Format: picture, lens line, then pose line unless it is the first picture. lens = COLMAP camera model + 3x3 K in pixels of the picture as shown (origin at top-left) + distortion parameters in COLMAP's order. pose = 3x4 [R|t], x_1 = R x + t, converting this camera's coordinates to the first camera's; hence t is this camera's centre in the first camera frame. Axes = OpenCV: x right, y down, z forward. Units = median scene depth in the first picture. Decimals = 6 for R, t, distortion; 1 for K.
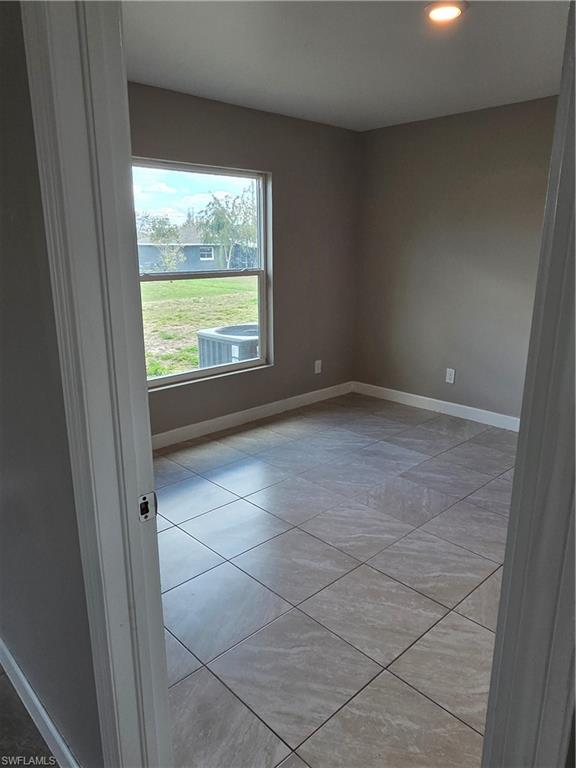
lens RADIAL K [[528.5, 0, 286.7], [0, 528.5, 381.3], [0, 0, 1]] dist [0.001486, 0.000880]
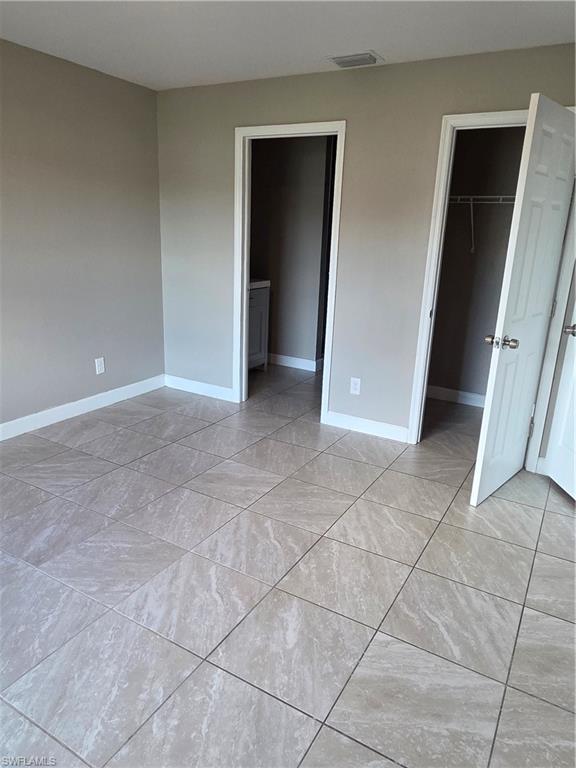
lens RADIAL K [[528.5, 0, 286.7], [0, 528.5, 381.3], [0, 0, 1]] dist [0.001486, 0.000880]
pose [[-0.275640, -0.279814, 0.919634, -0.580265], [0.207664, 0.916771, 0.341185, -0.268714], [-0.938562, 0.285019, -0.194592, 1.068313]]
